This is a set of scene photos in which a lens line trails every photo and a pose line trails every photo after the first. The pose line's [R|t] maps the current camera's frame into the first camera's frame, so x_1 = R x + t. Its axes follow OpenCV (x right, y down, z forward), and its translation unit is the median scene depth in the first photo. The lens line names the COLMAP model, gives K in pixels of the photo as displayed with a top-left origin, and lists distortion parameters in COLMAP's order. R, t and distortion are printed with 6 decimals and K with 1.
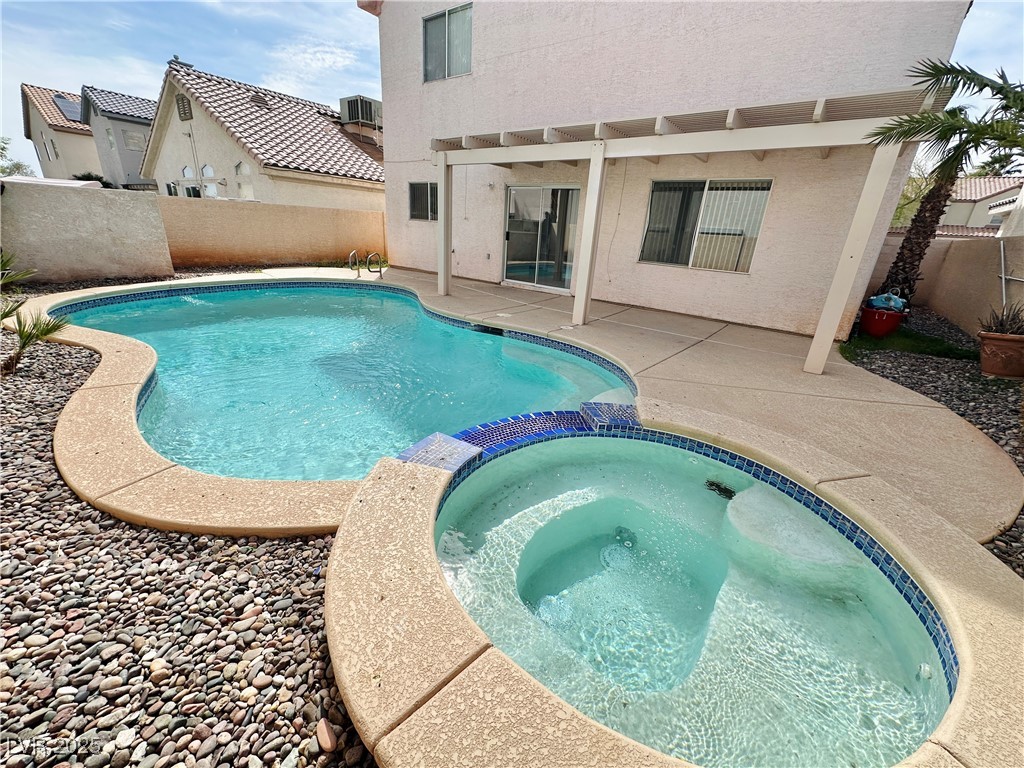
lens RADIAL K [[409.1, 0, 511.9], [0, 409.1, 383.7], [0, 0, 1]] dist [-0.001650, 0.000325]
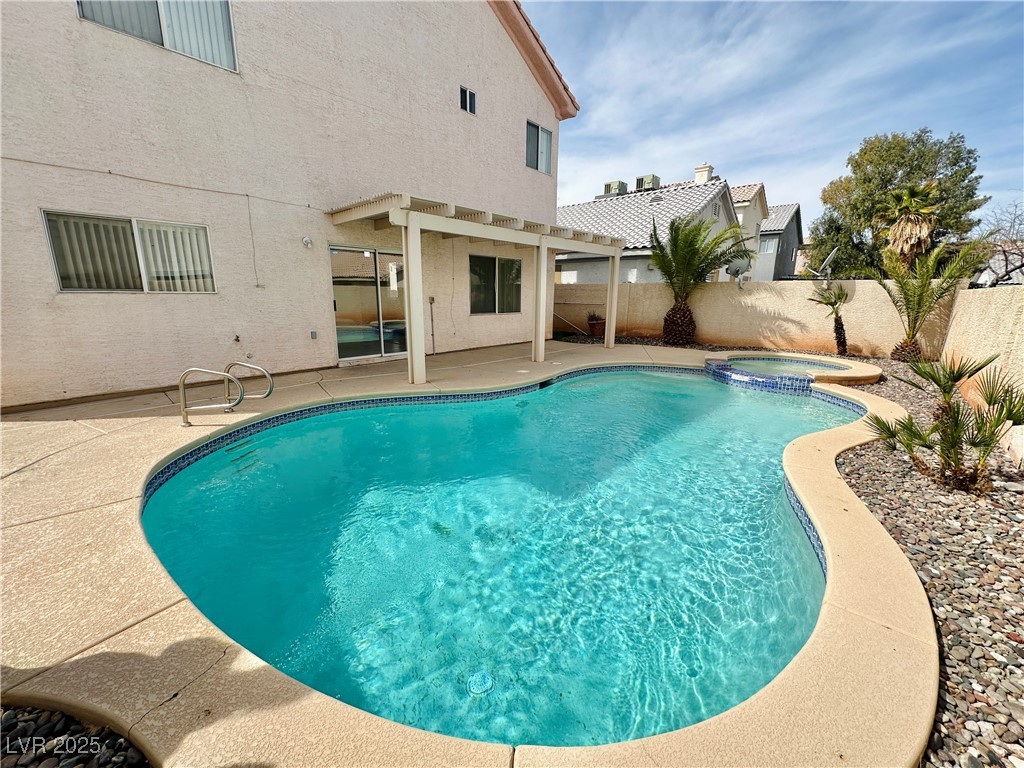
lens RADIAL K [[409.1, 0, 514.1], [0, 409.1, 382.8], [0, 0, 1]] dist [-0.001650, 0.000325]
pose [[0.065722, -0.270763, 0.960400, -1.094873], [0.353996, 0.906204, 0.231259, -0.404209], [-0.932935, 0.324779, 0.155407, 0.855585]]
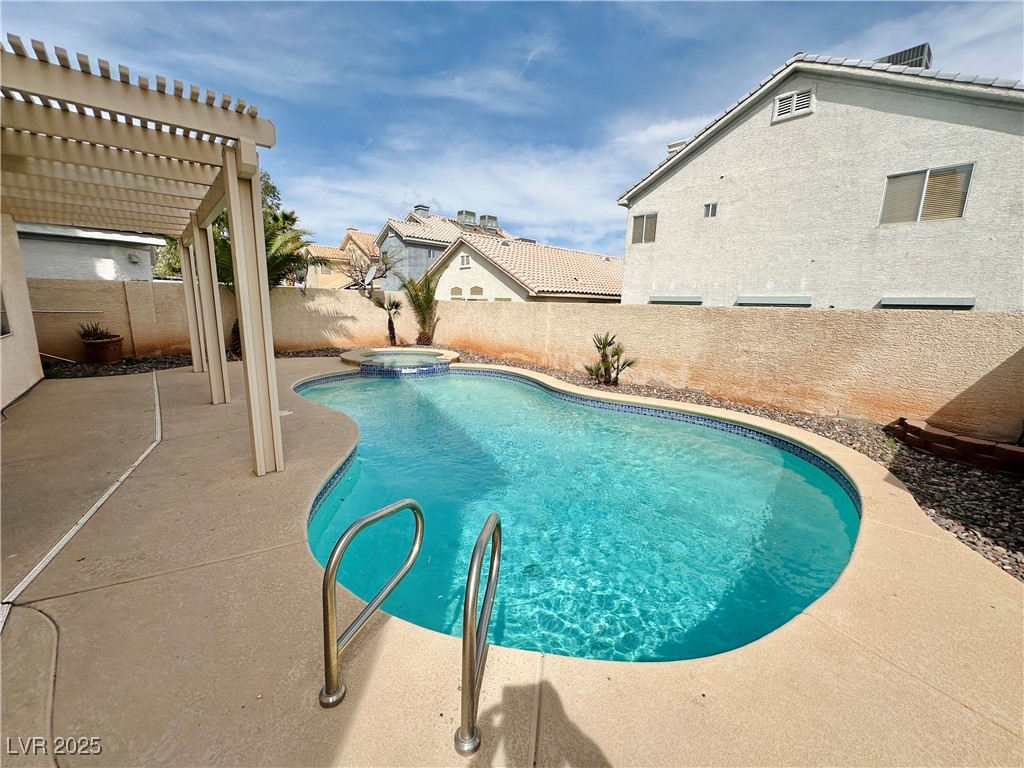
lens RADIAL K [[409.1, 0, 513.8], [0, 409.1, 375.9], [0, 0, 1]] dist [-0.001650, 0.000325]
pose [[-0.979502, -0.116181, 0.164551, -0.555272], [-0.012813, 0.851187, 0.524706, -0.647434], [-0.201025, 0.511842, -0.835228, 1.525178]]
